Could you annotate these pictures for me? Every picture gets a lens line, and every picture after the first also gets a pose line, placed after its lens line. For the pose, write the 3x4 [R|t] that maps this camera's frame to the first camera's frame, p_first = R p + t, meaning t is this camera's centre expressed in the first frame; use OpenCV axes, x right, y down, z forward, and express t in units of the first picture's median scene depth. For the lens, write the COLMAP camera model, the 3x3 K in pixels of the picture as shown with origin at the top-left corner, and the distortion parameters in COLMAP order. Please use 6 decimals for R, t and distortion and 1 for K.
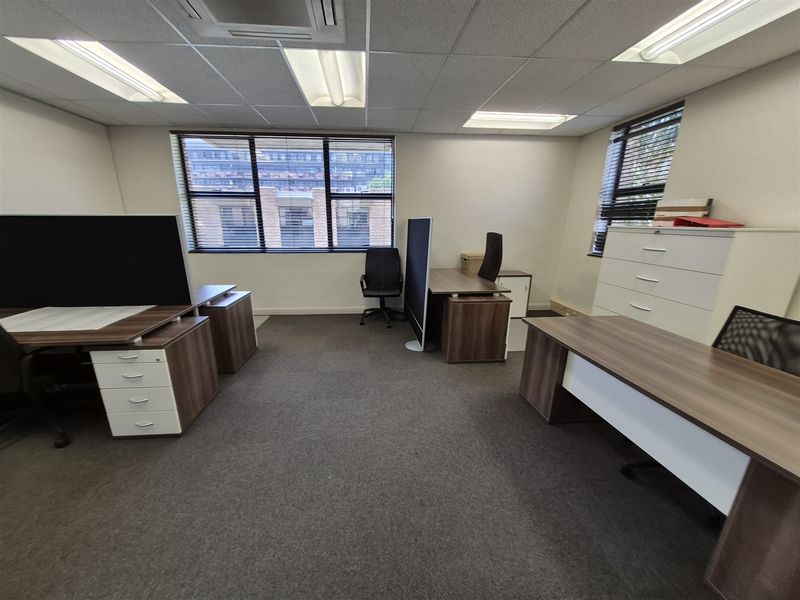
lens RADIAL K [[319.0, 0, 397.5], [0, 319.0, 314.4], [0, 0, 1]] dist [0.000584, 0.000131]
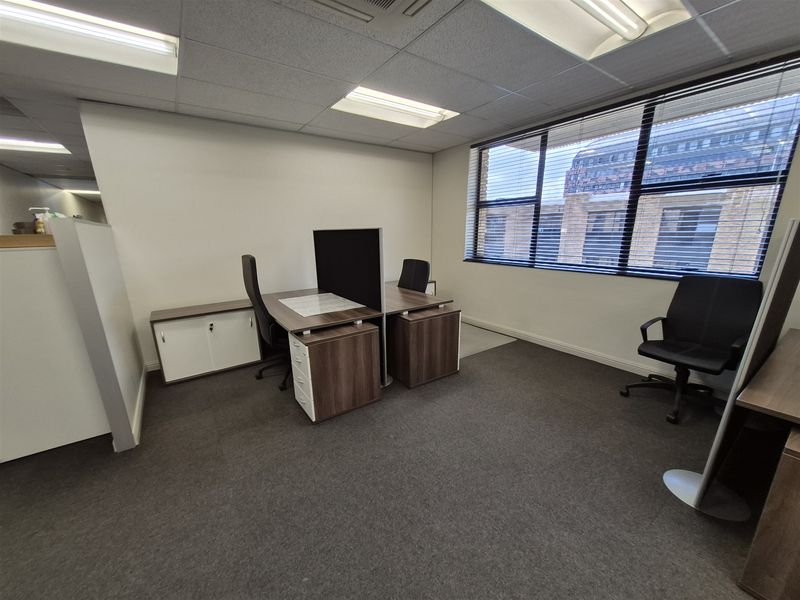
lens RADIAL K [[319.0, 0, 397.5], [0, 319.0, 314.4], [0, 0, 1]] dist [0.000584, 0.000131]
pose [[0.494081, 0.212670, -0.843004, 0.181679], [-0.227742, 0.967422, 0.110579, -0.101270], [0.839058, 0.137352, 0.526418, 0.330297]]
